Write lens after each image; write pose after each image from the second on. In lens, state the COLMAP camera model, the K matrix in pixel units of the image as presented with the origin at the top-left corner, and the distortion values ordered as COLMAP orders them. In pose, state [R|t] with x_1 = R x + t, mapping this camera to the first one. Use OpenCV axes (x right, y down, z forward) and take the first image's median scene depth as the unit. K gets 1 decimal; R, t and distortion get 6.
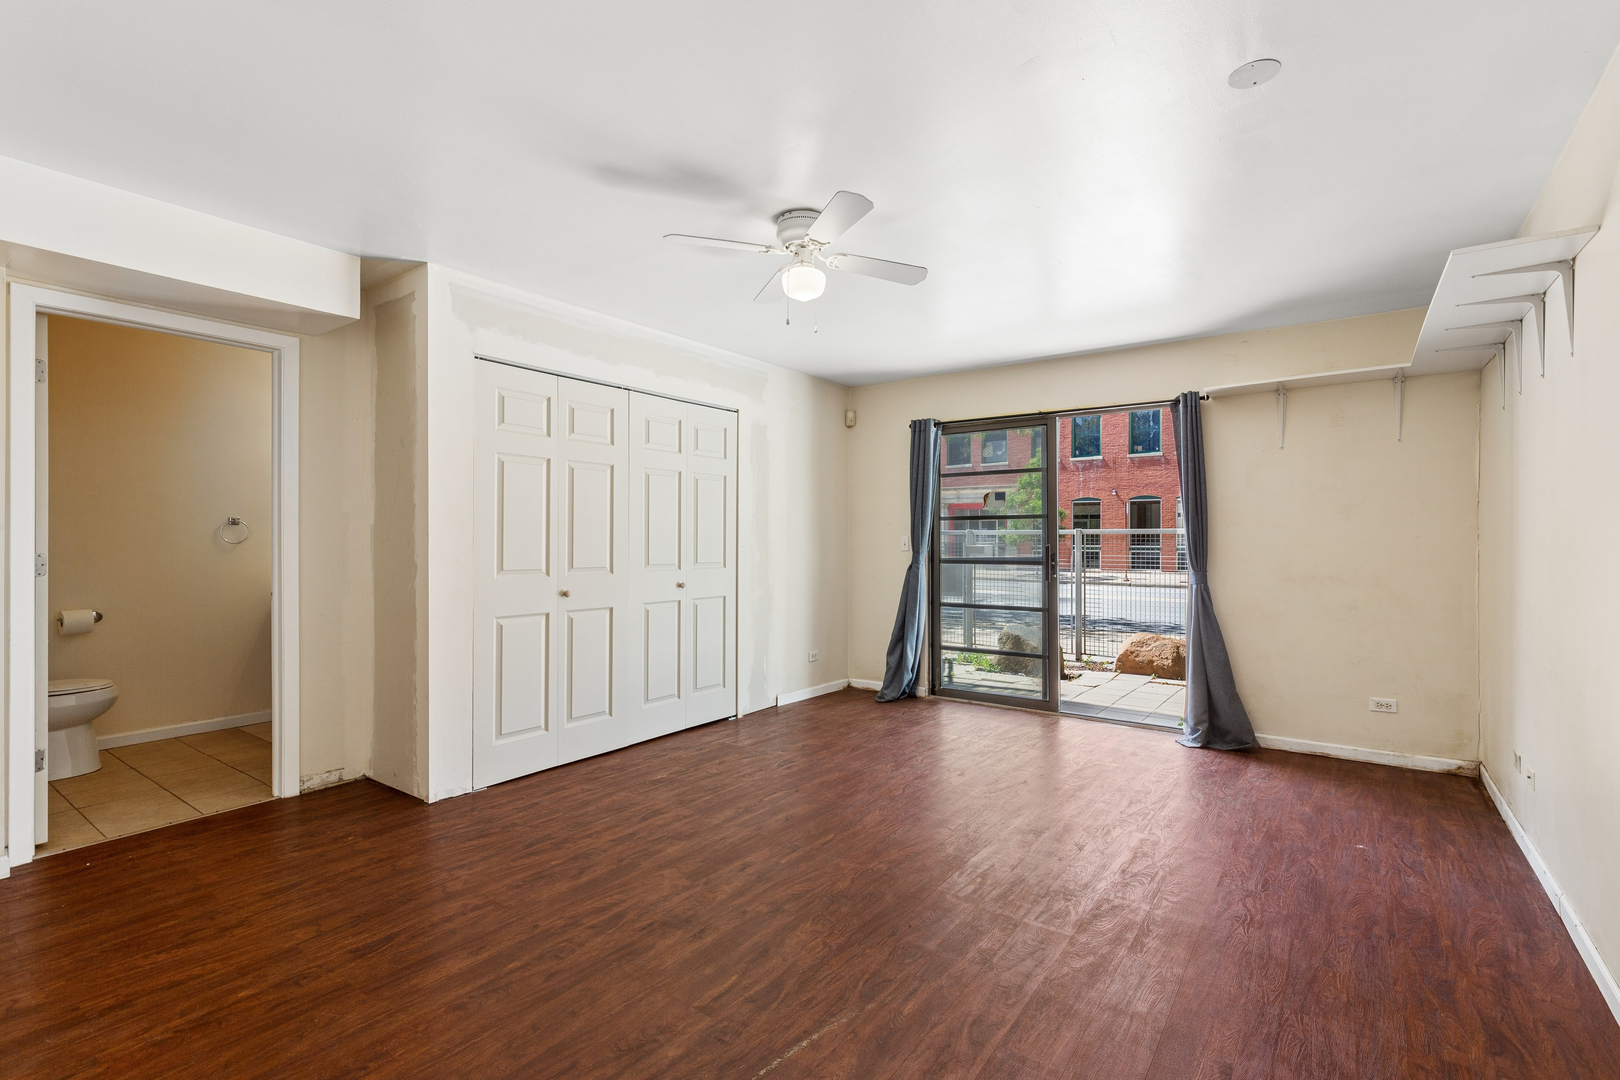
lens RADIAL K [[737.3, 0, 816.9], [0, 737.3, 538.6], [0, 0, 1]] dist [0.000991, -0.000715]
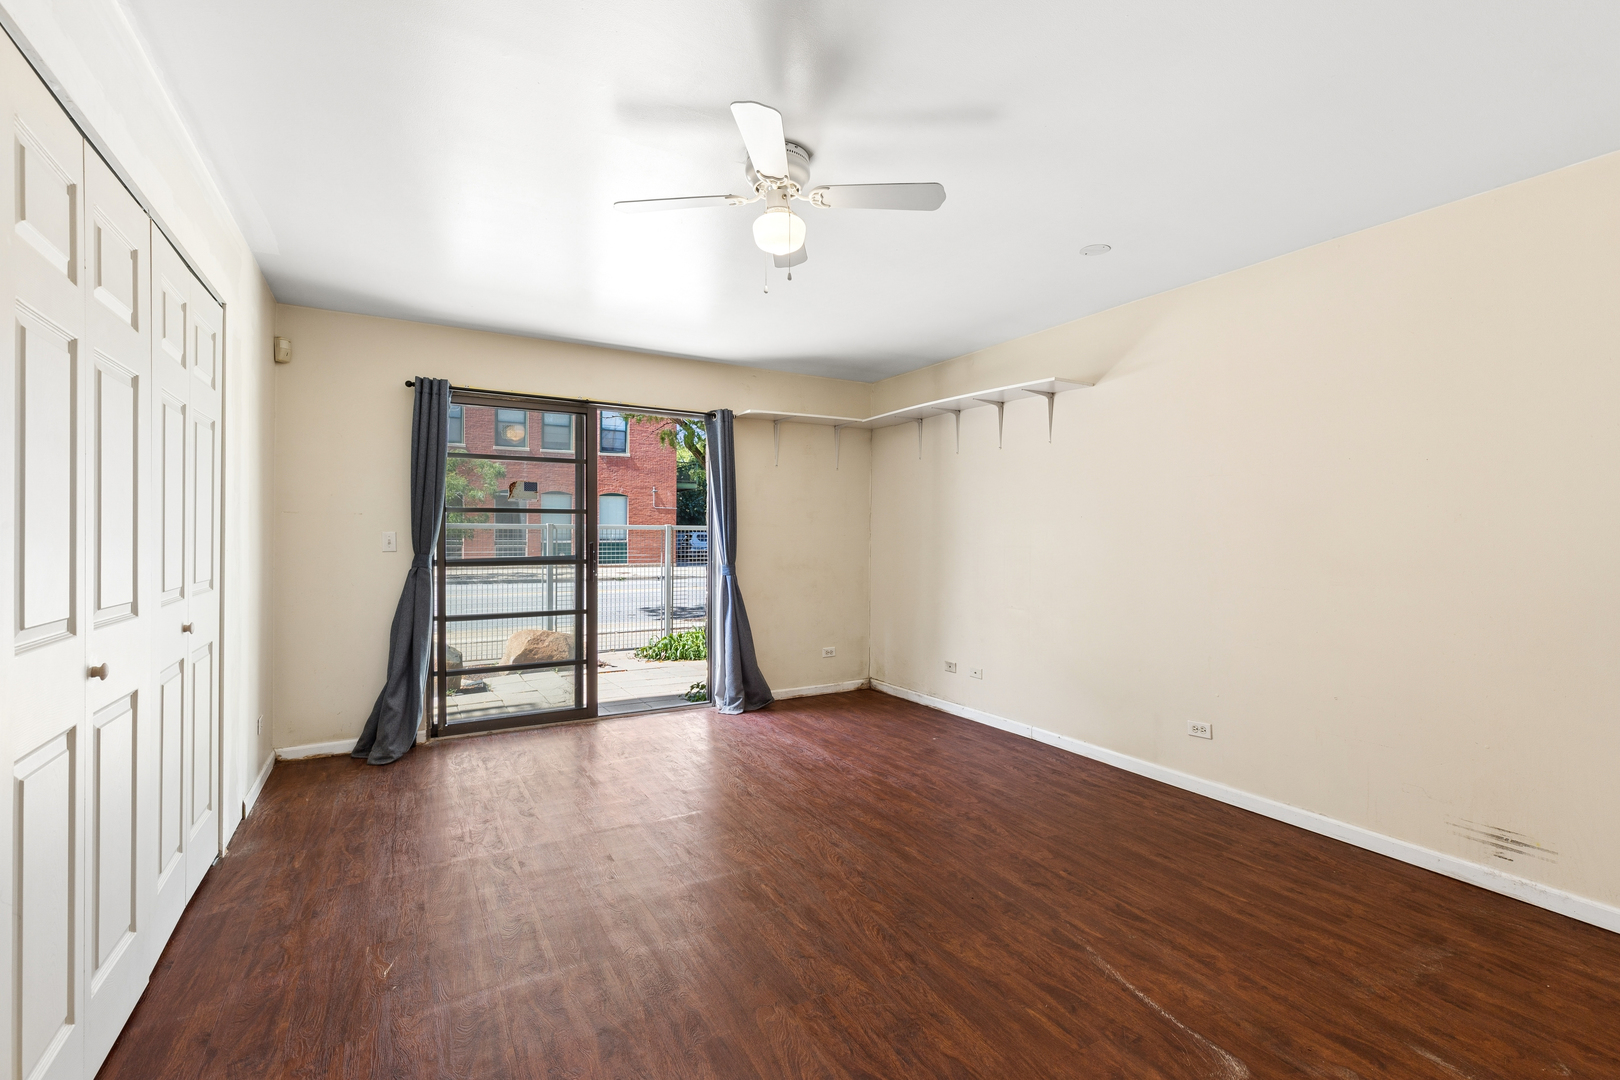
lens RADIAL K [[737.3, 0, 816.9], [0, 737.3, 538.6], [0, 0, 1]] dist [0.000991, -0.000715]
pose [[0.387362, -0.003668, 0.921920, -0.450263], [-0.005622, 0.999964, 0.006341, -0.003420], [-0.921911, -0.007639, 0.387327, 0.373990]]
